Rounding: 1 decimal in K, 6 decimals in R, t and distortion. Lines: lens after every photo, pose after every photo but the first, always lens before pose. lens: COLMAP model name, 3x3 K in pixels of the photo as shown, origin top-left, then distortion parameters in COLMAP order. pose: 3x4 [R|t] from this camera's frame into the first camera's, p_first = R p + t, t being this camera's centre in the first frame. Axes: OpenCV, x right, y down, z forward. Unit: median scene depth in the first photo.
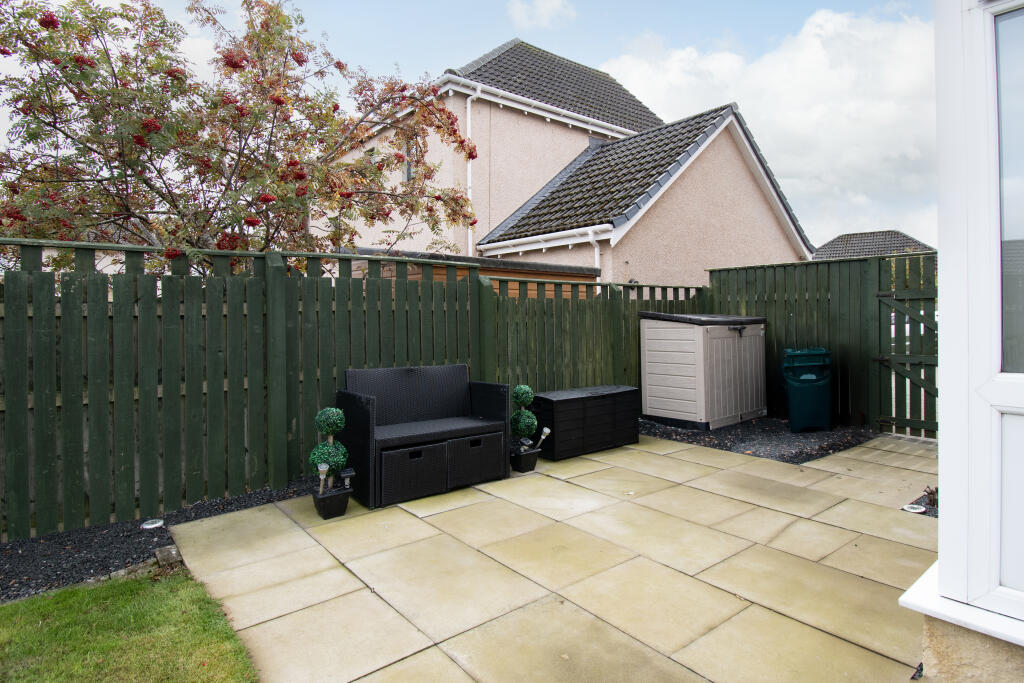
lens RADIAL K [[561.0, 0, 512.0], [0, 561.0, 316.1], [0, 0, 1]] dist [0.001259, 0.000092]
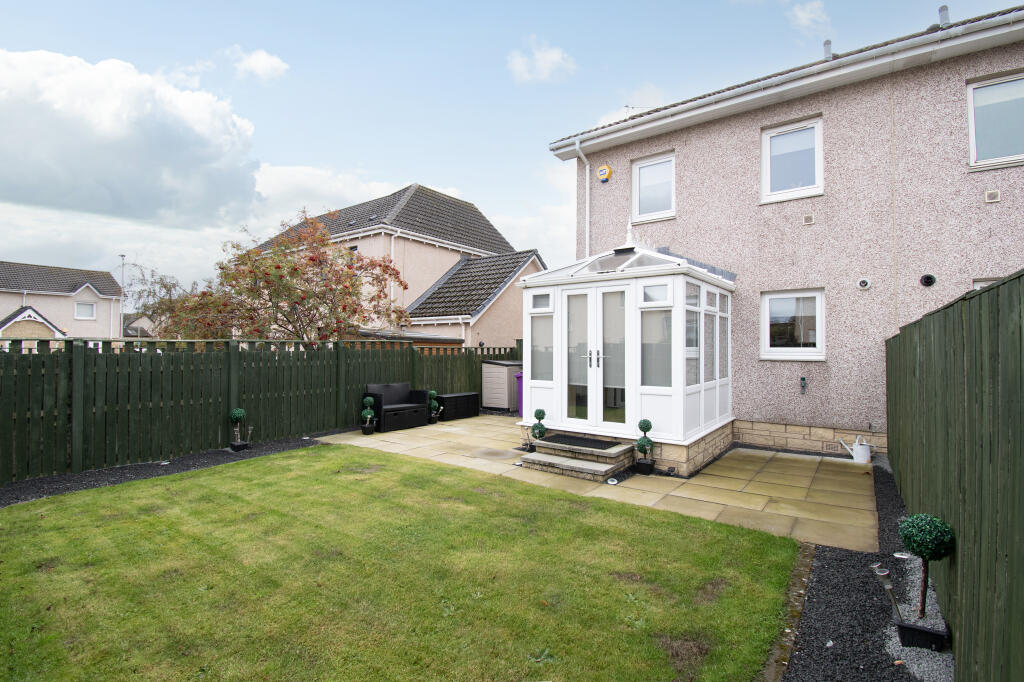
lens RADIAL K [[466.2, 0, 532.6], [0, 466.2, 340.8], [0, 0, 1]] dist [0.001321, 0.000105]
pose [[0.957511, 0.017536, 0.287864, -0.102945], [-0.011675, 0.999688, -0.022064, -0.042020], [-0.288161, 0.017766, 0.957417, -0.761153]]
